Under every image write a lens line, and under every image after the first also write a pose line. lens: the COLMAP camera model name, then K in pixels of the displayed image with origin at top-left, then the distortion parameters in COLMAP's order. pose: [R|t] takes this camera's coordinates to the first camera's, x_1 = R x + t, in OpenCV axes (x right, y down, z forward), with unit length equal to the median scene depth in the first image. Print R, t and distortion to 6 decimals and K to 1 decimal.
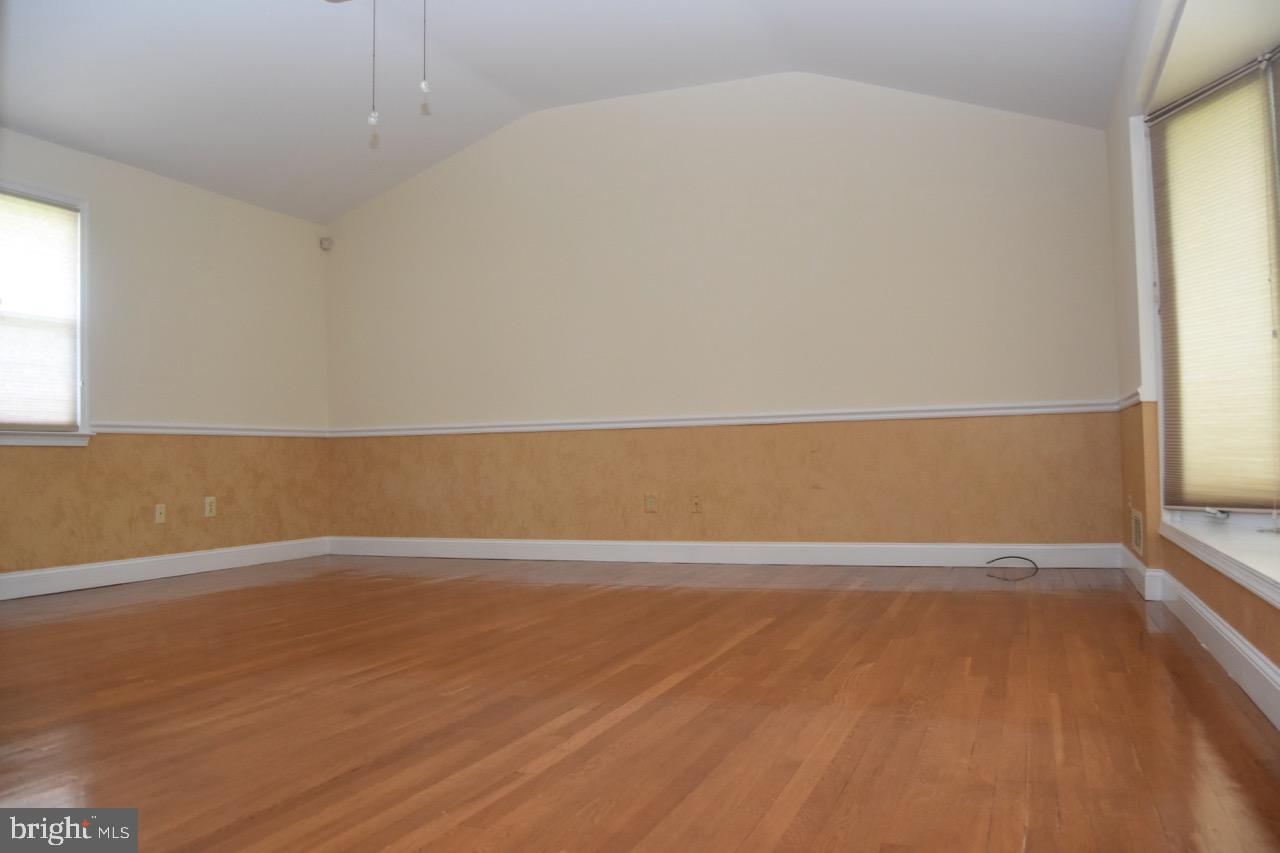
lens RADIAL K [[1012.6, 0, 634.7], [0, 1012.6, 424.5], [0, 0, 1]] dist [-0.072477, 0.016304]
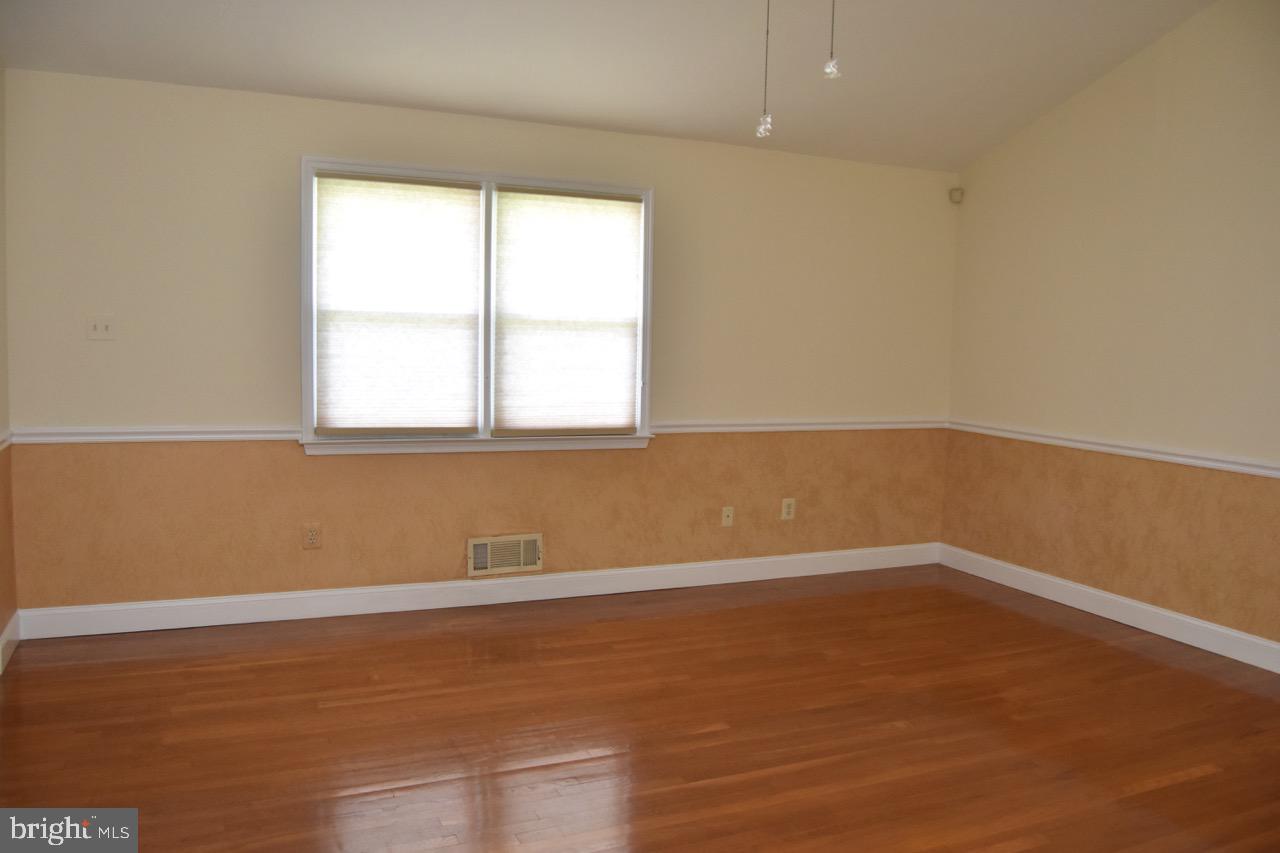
lens RADIAL K [[1012.6, 0, 643.5], [0, 1012.6, 432.3], [0, 0, 1]] dist [-0.072477, 0.016304]
pose [[0.724115, 0.107166, -0.681303, 0.107966], [-0.017334, 0.990370, 0.137358, -0.118247], [0.689462, -0.087653, 0.718999, 0.263189]]
